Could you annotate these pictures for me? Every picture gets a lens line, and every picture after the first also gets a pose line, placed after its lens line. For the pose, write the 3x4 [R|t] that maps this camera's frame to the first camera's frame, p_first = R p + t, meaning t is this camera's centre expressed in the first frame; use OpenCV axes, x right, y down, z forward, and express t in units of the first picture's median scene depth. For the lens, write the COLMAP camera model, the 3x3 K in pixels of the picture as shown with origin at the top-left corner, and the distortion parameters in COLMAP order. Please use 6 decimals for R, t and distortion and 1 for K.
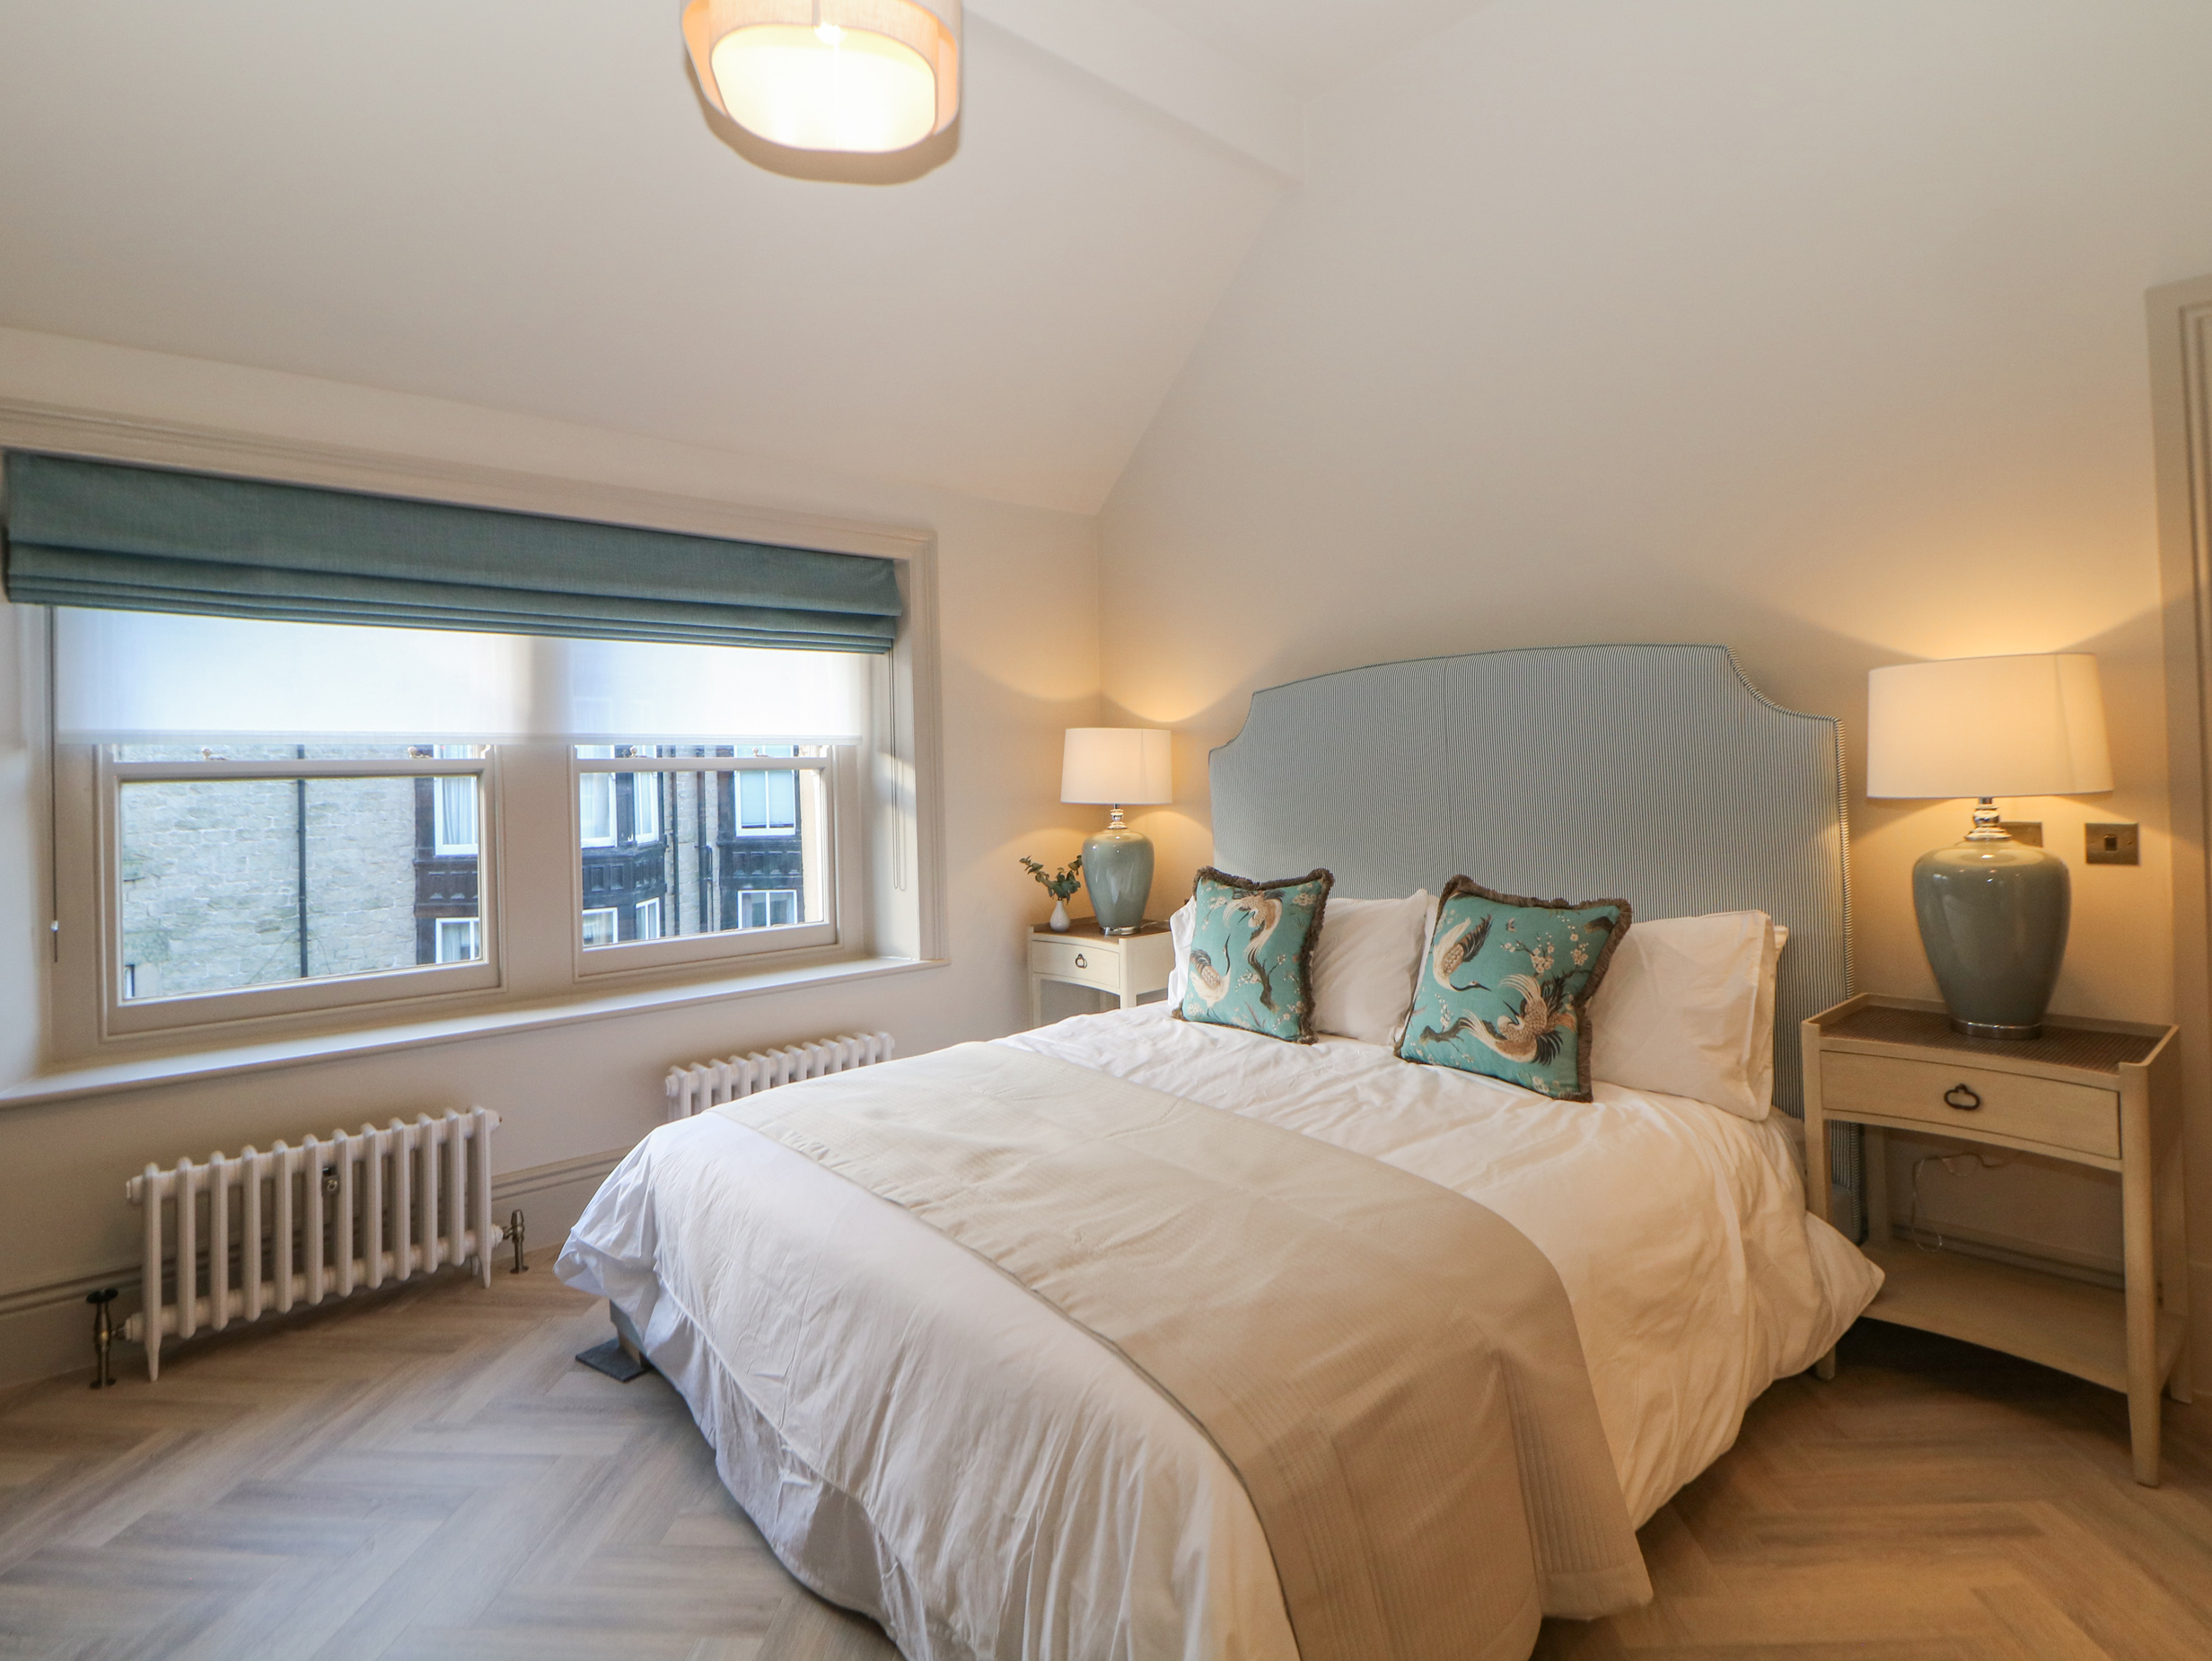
lens RADIAL K [[1145.3, 0, 1120.7], [0, 1145.3, 757.7], [0, 0, 1]] dist [0.004149, -0.009531]
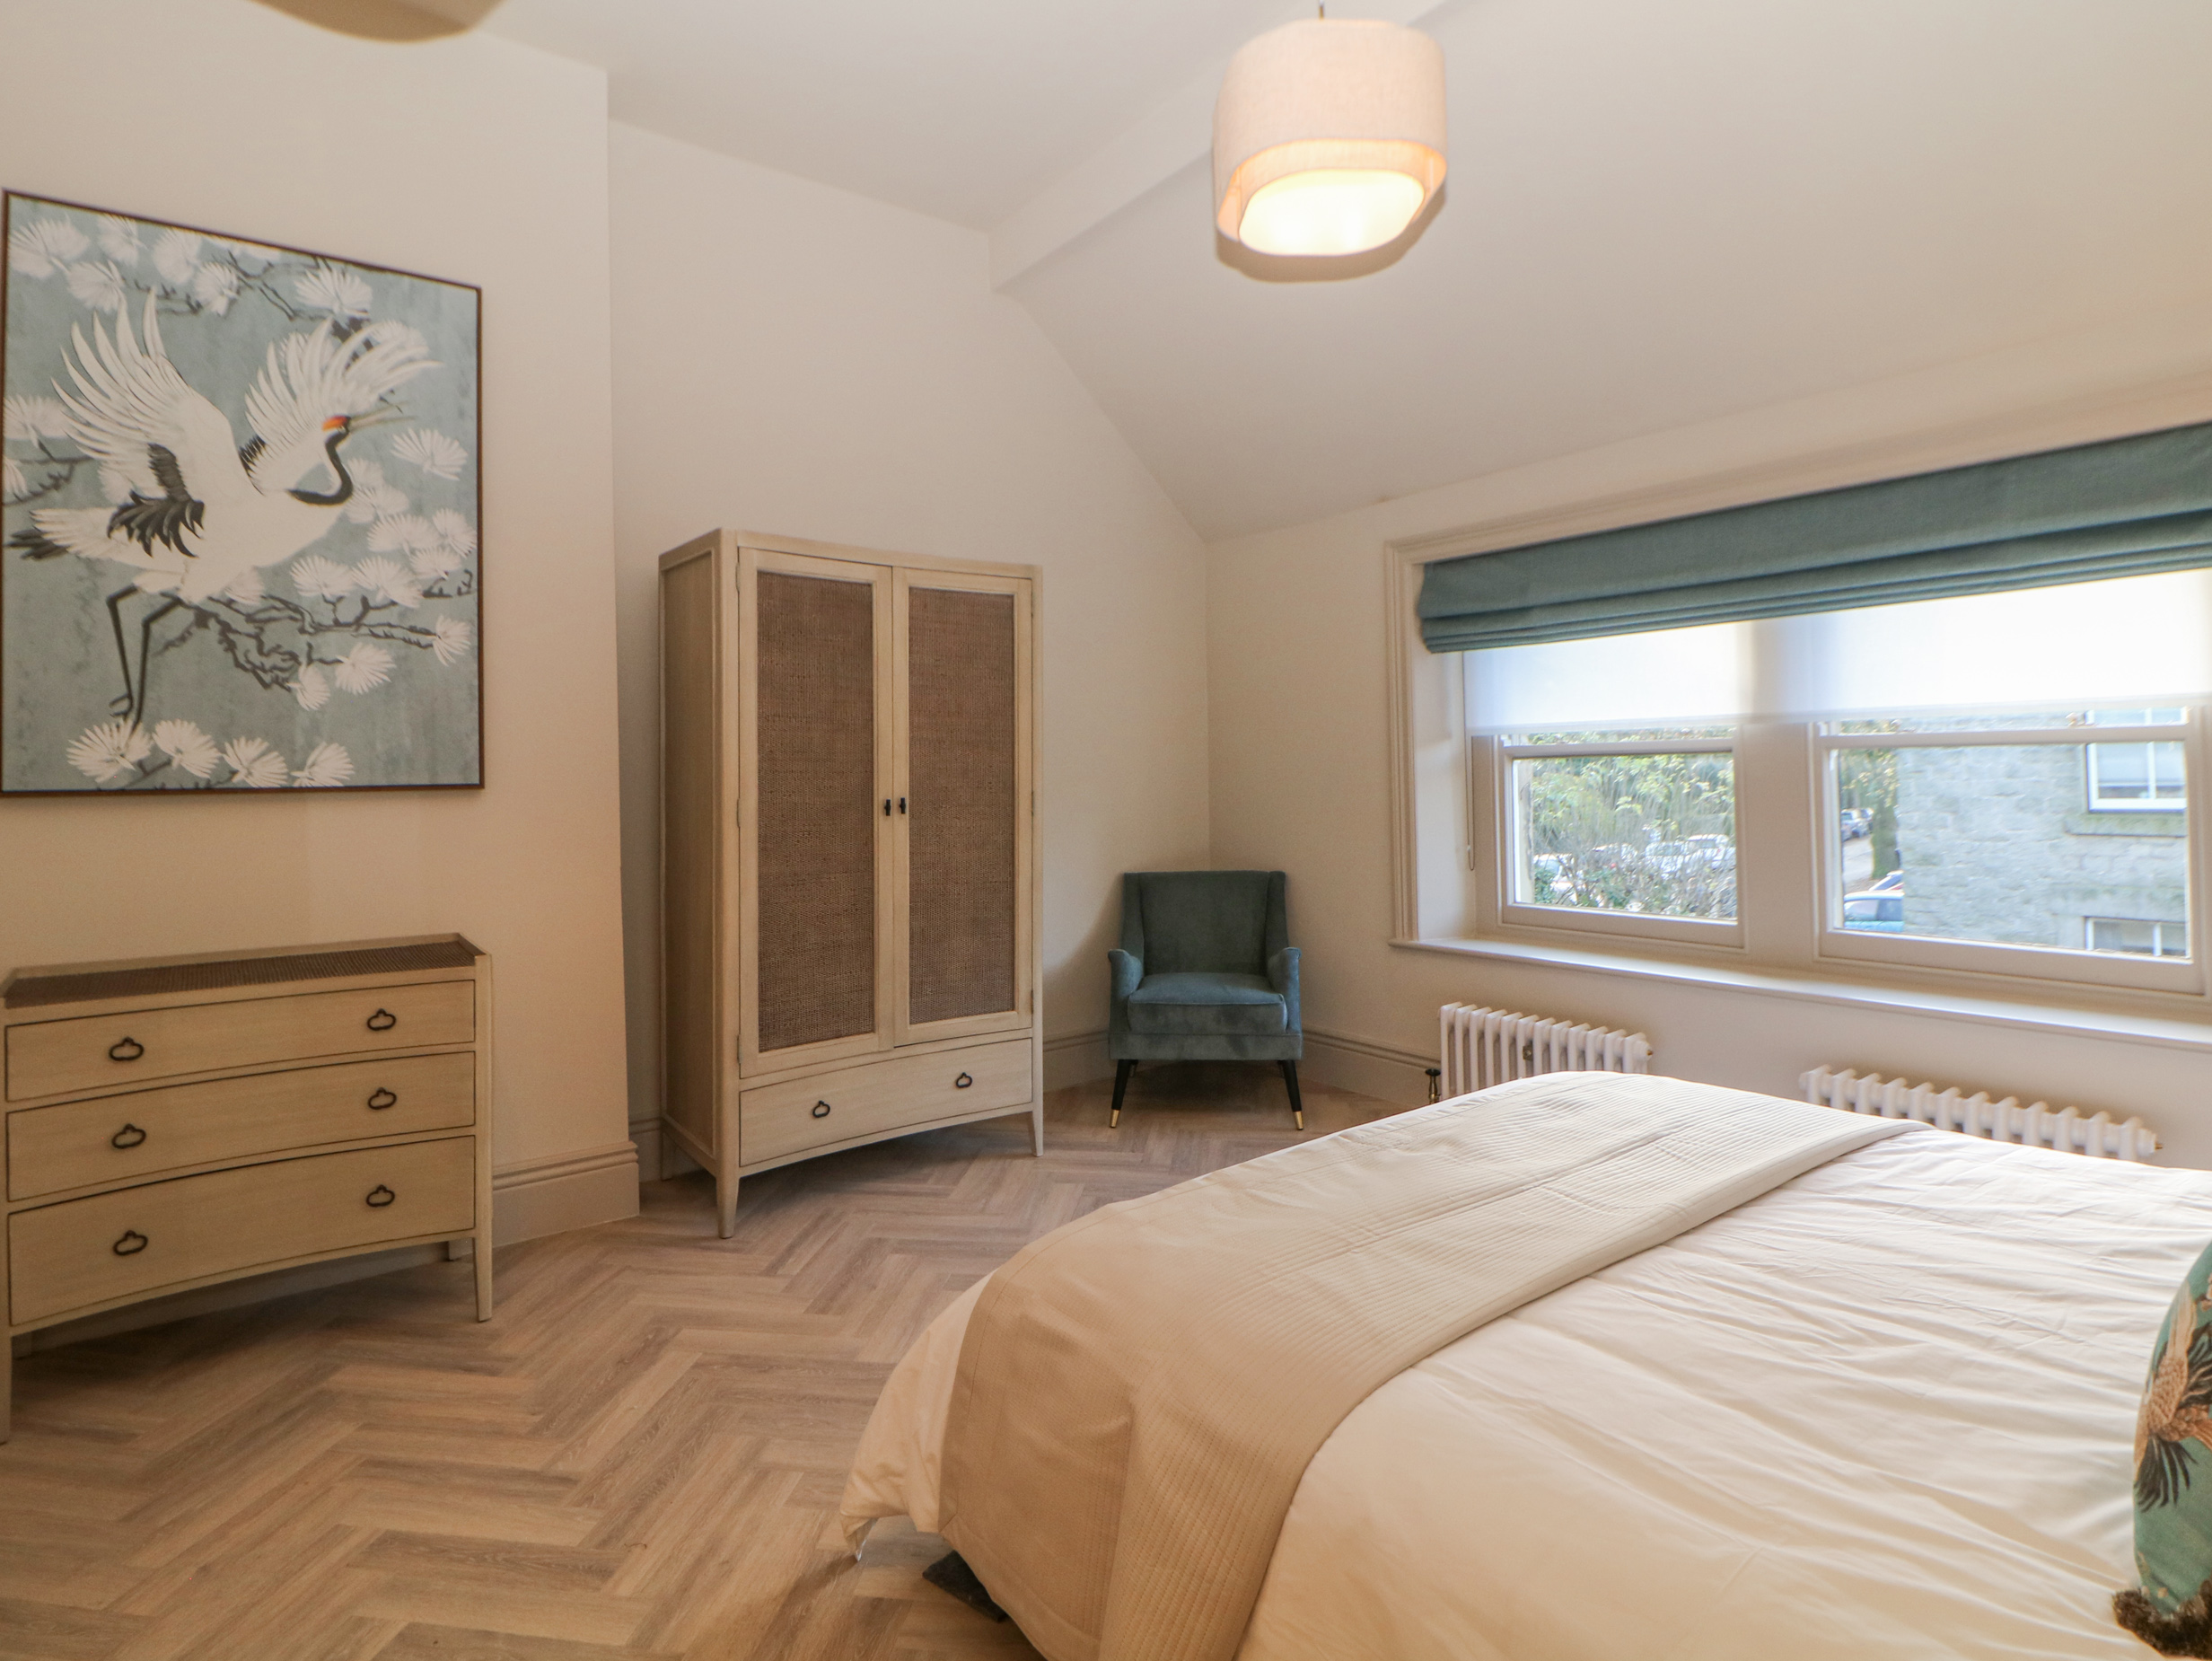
lens RADIAL K [[1145.3, 0, 1120.7], [0, 1145.3, 757.7], [0, 0, 1]] dist [0.004149, -0.009531]
pose [[-0.062776, 0.009846, -0.997979, 0.679003], [0.032197, 0.999451, 0.007835, -0.009352], [0.997508, -0.031640, -0.063058, 0.578191]]
